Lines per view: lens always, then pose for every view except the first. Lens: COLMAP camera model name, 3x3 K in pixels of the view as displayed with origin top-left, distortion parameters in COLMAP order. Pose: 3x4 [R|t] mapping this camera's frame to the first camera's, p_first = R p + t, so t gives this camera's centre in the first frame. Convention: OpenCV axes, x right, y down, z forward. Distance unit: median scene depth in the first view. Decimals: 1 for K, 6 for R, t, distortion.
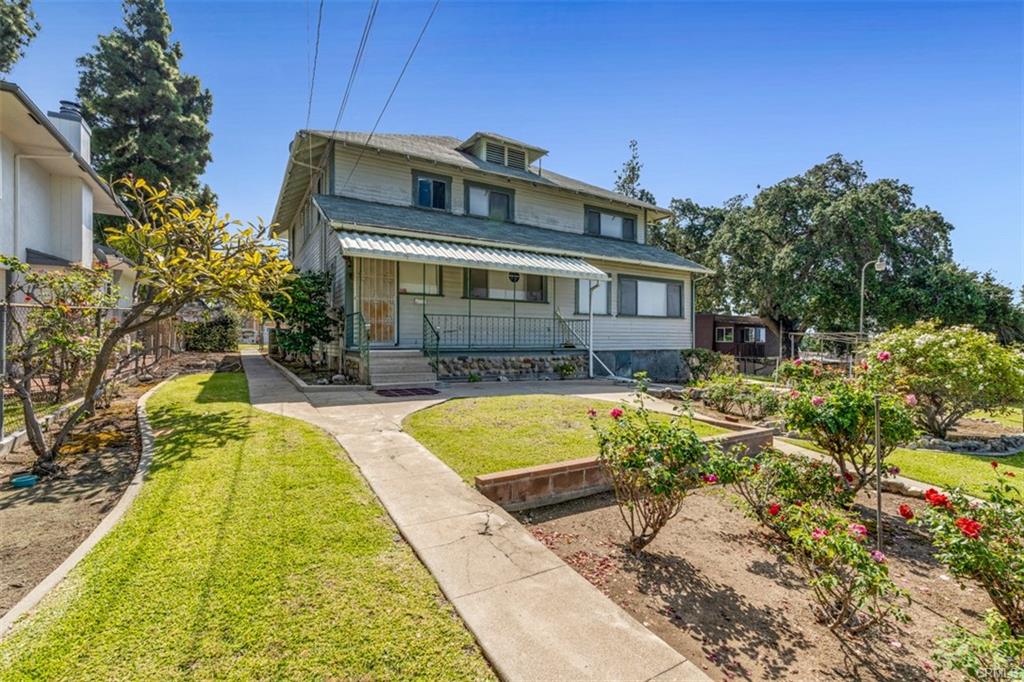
lens RADIAL K [[455.3, 0, 514.7], [0, 455.3, 345.3], [0, 0, 1]] dist [-0.008831, 0.000948]
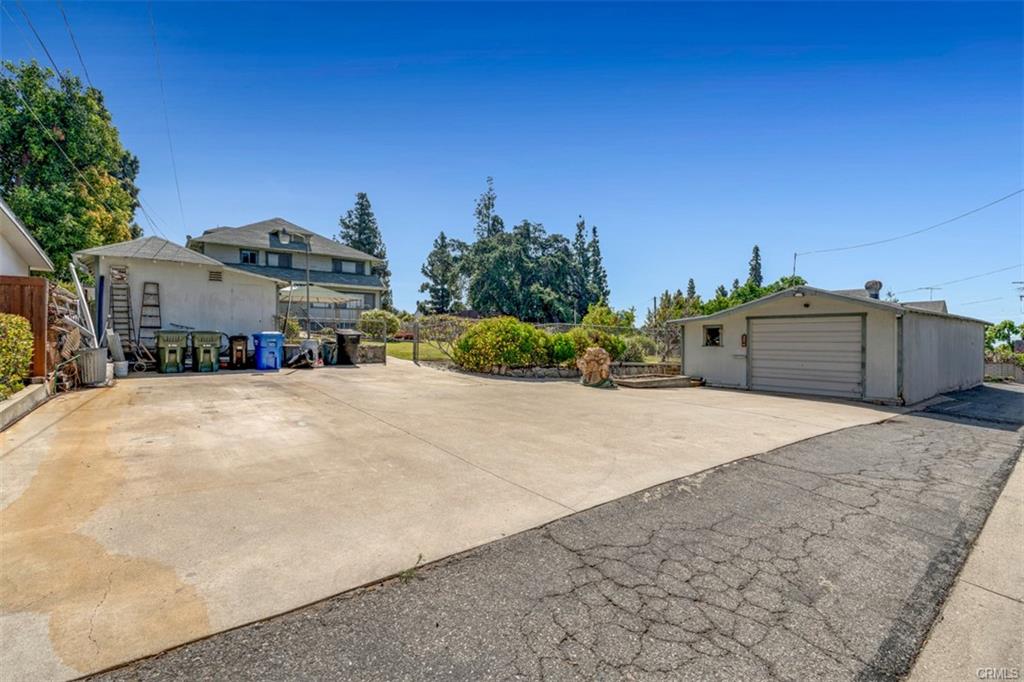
lens RADIAL K [[455.3, 0, 515.5], [0, 455.3, 341.6], [0, 0, 1]] dist [-0.008831, 0.000948]
pose [[0.991302, -0.004735, 0.131523, 0.862817], [0.005556, 0.999967, -0.005869, 0.133452], [-0.131491, 0.006549, 0.991296, -1.519280]]
